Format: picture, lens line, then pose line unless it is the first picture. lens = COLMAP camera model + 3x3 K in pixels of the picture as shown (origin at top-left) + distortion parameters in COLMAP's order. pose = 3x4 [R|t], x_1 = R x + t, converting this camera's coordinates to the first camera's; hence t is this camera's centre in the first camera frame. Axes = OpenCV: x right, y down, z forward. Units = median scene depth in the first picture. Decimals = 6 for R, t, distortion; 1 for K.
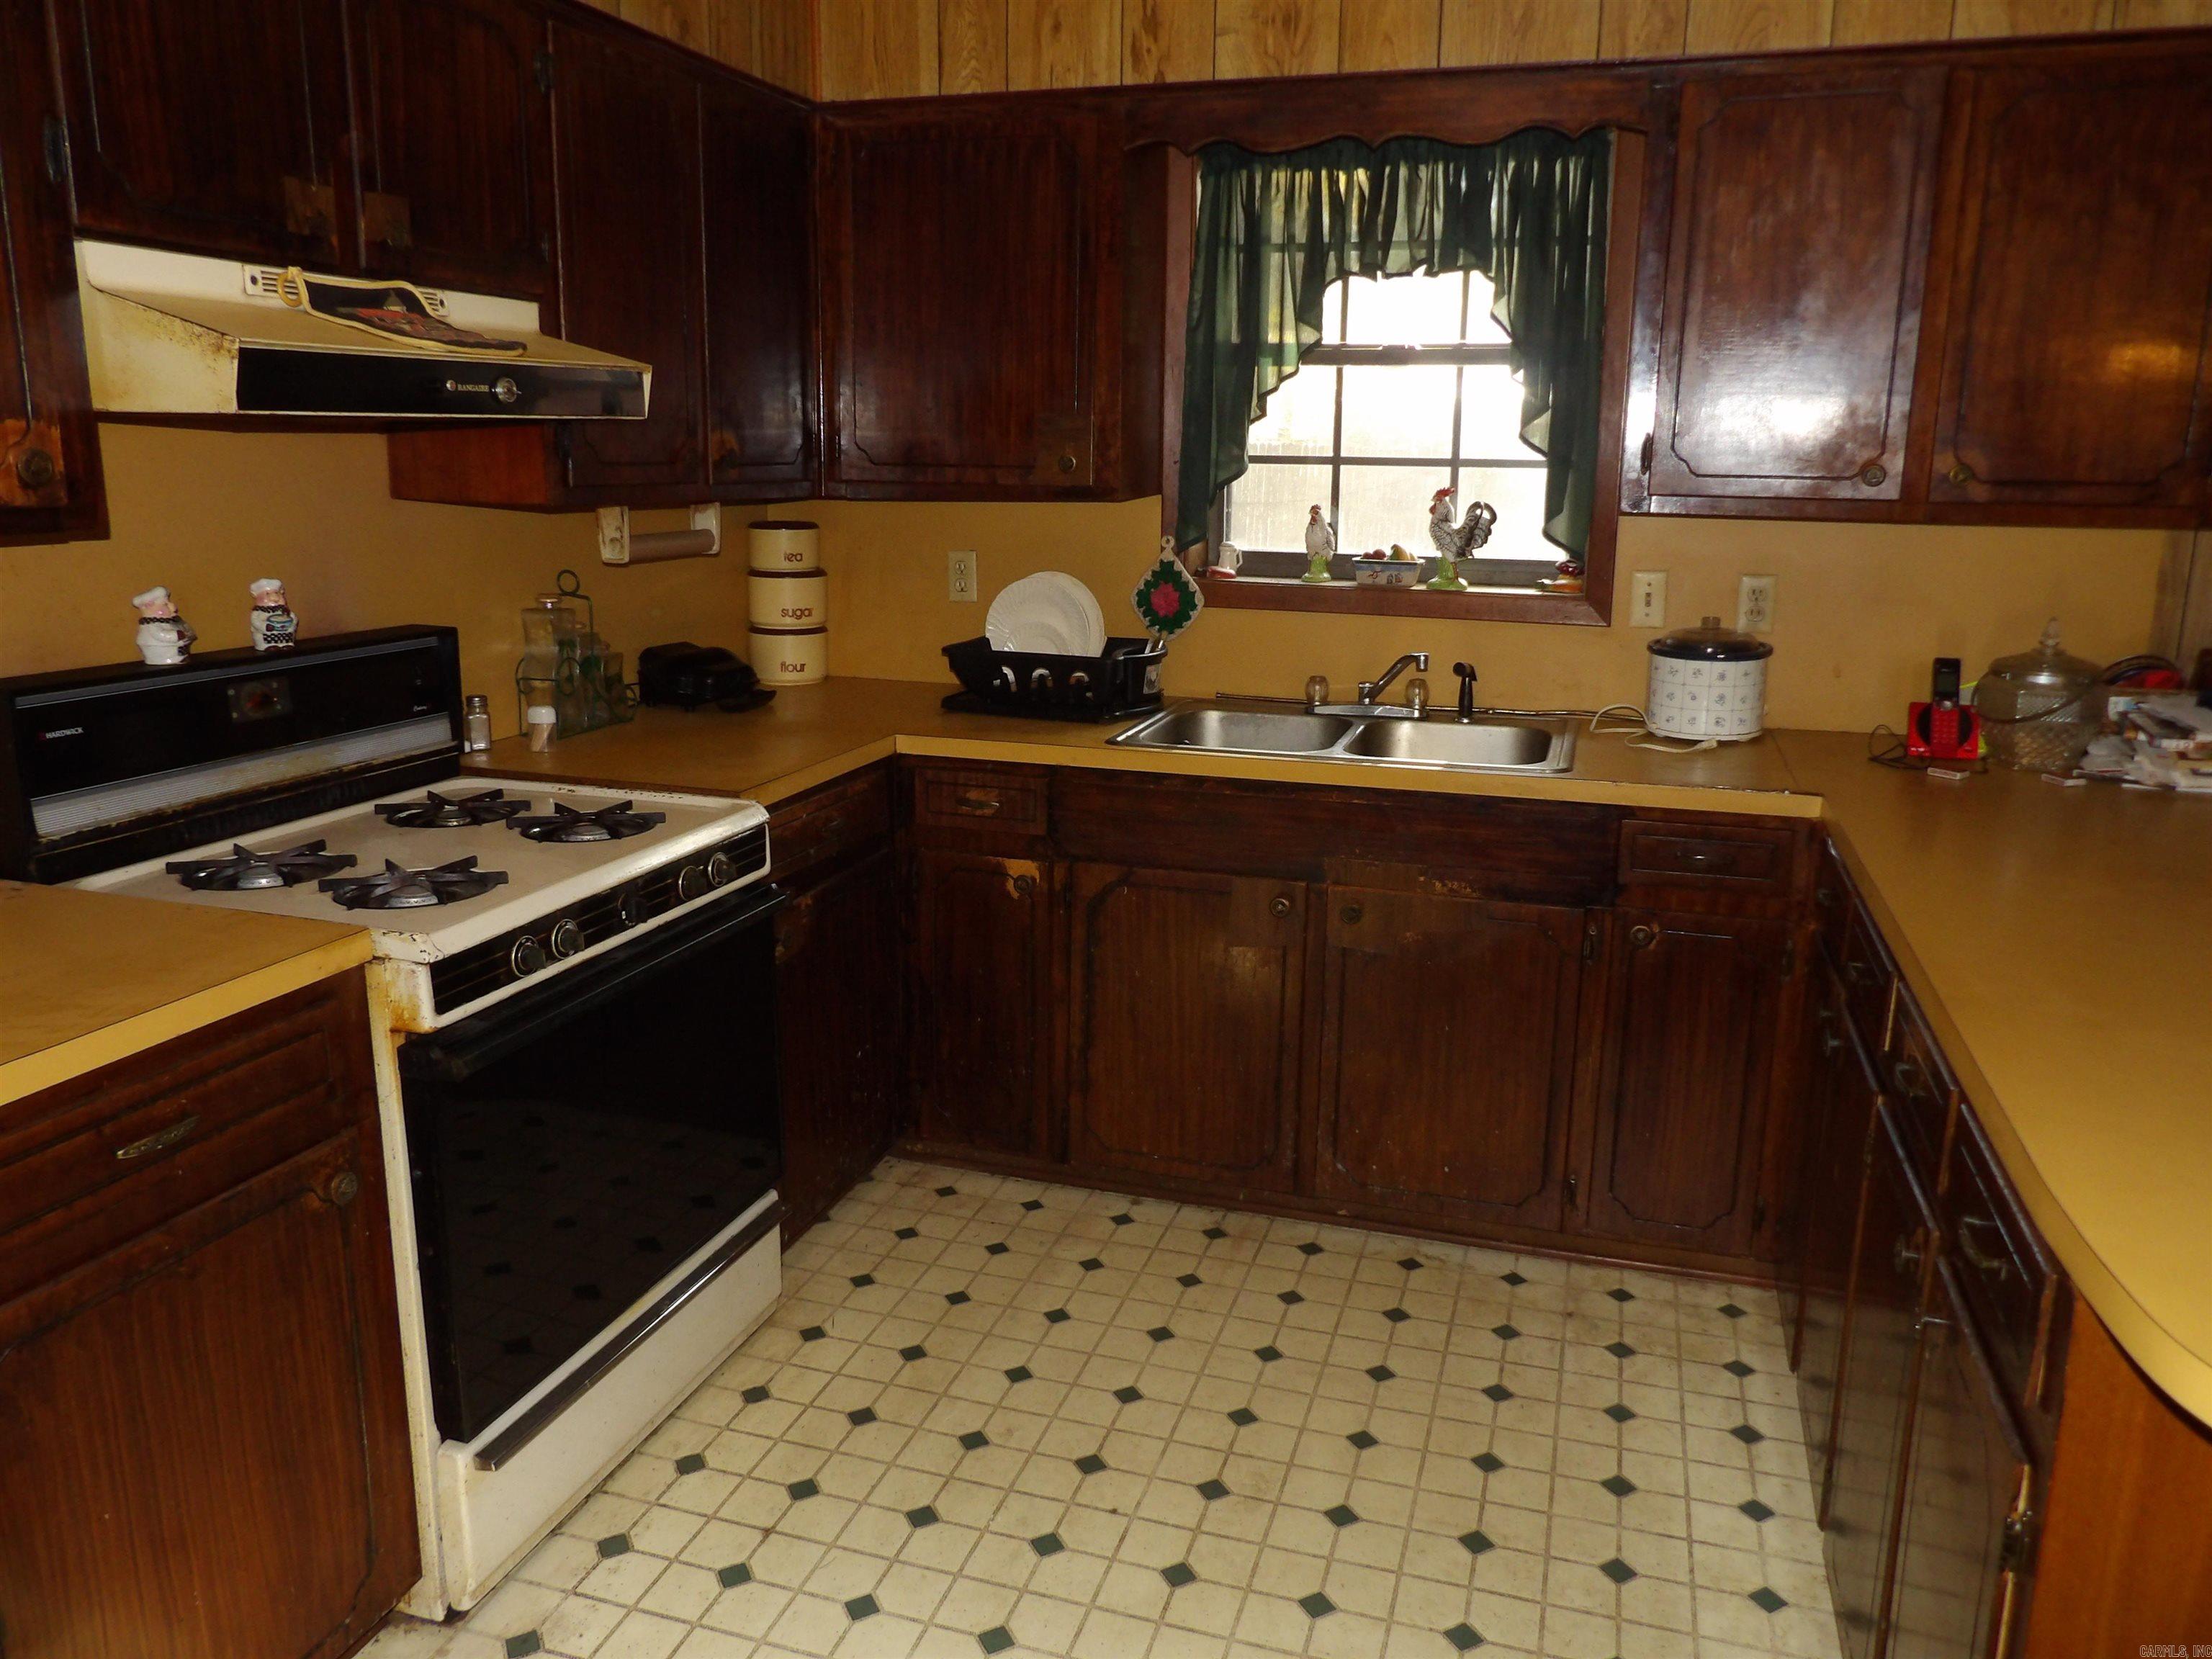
lens RADIAL K [[1620.0, 0, 1102.6], [0, 1620.0, 785.4], [0, 0, 1]] dist [0.004981, -0.001326]
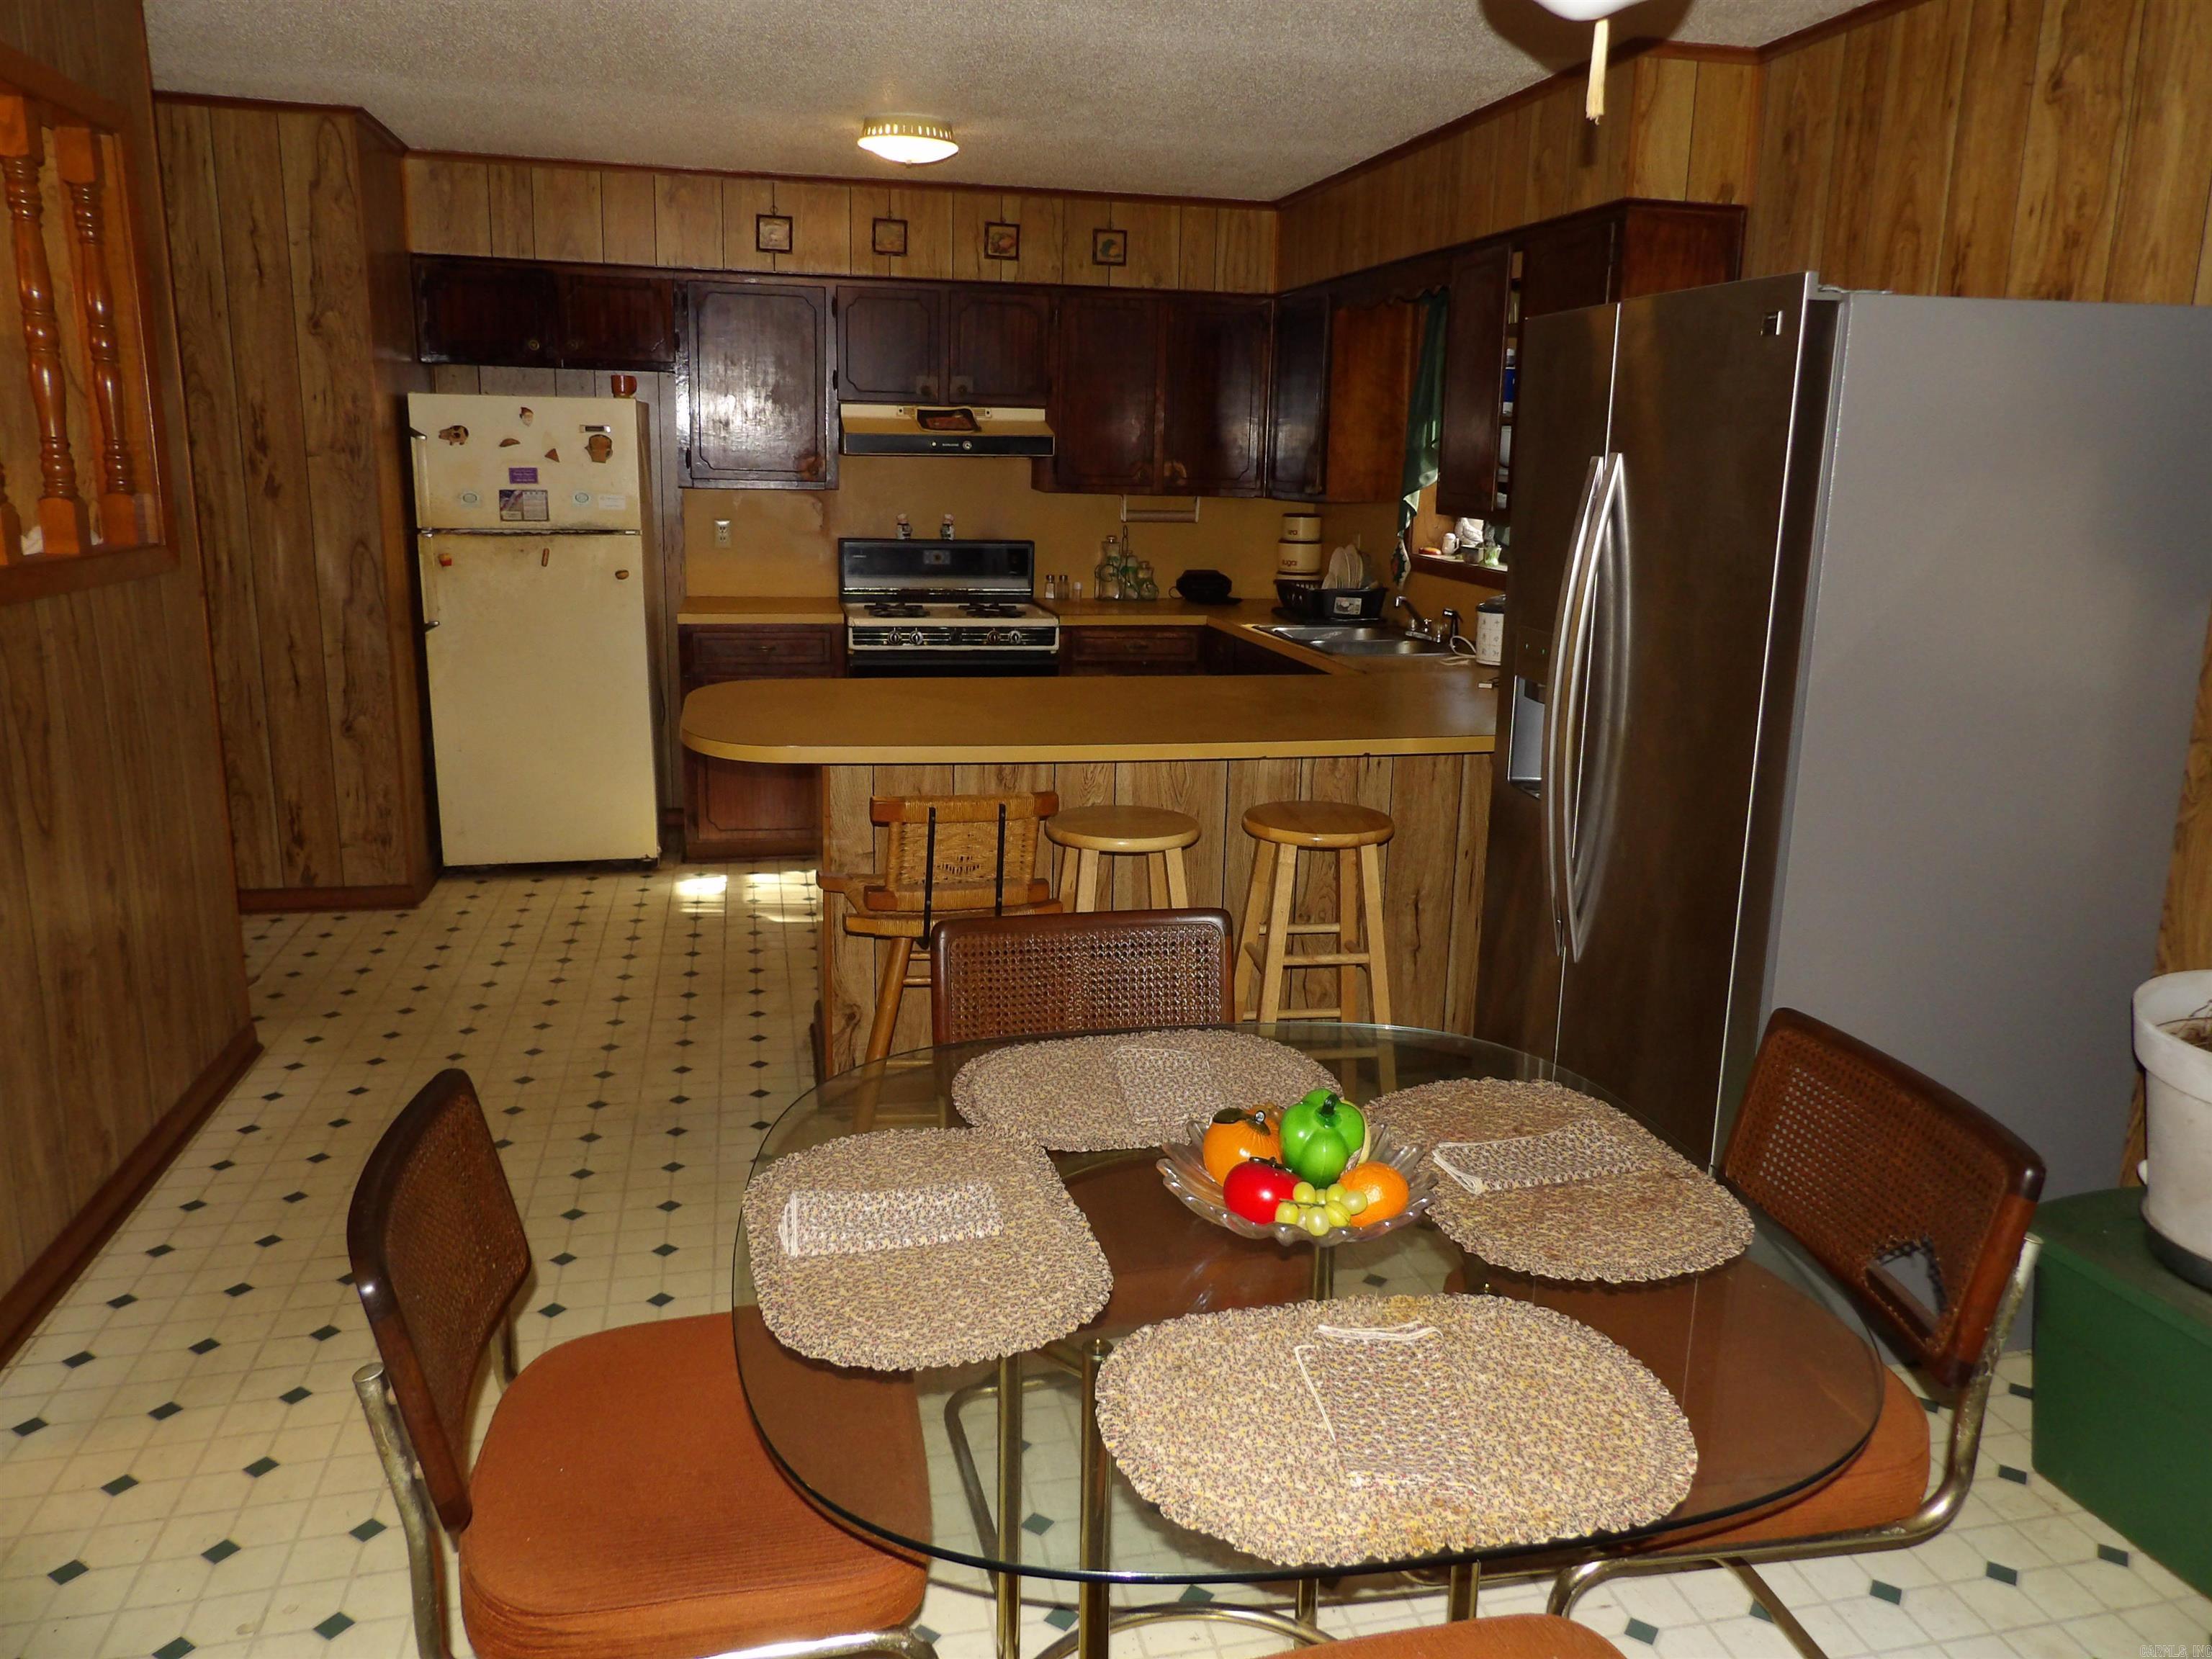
lens RADIAL K [[1620.0, 0, 1102.6], [0, 1620.0, 785.4], [0, 0, 1]] dist [0.004981, -0.001326]
pose [[0.500323, 0.175226, -0.847923, 1.679455], [-0.195172, 0.976927, 0.086722, 0.026356], [0.843555, 0.122102, 0.522978, -0.127127]]
